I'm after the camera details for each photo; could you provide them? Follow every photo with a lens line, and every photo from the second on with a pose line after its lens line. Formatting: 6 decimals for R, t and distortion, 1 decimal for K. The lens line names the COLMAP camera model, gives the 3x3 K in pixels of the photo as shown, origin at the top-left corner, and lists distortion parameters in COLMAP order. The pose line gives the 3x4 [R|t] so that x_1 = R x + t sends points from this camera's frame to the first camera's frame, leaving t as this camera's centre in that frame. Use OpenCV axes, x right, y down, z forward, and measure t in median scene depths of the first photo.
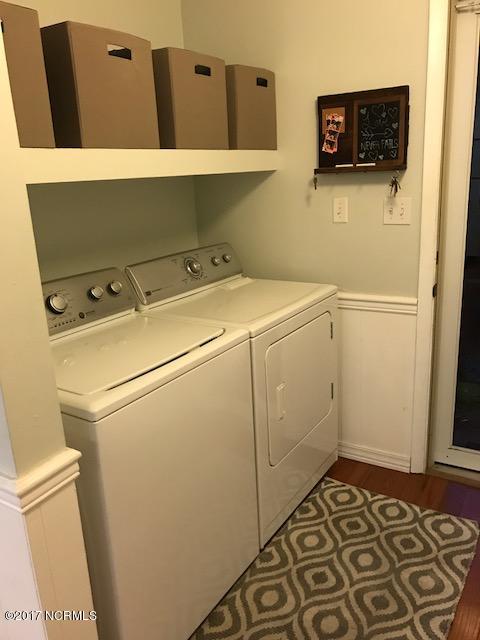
lens RADIAL K [[529.5, 0, 241.5], [0, 529.5, 313.4], [0, 0, 1]] dist [0.033333, -0.018473]
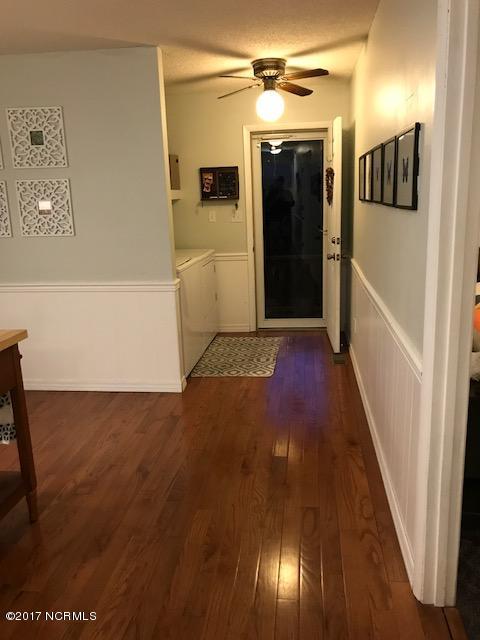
lens RADIAL K [[529.5, 0, 237.2], [0, 529.5, 322.4], [0, 0, 1]] dist [0.033333, -0.018473]
pose [[0.912366, -0.083481, 0.400773, -0.699339], [0.100604, 0.994687, -0.021832, 0.333626], [-0.396821, 0.060238, 0.915917, -1.155538]]
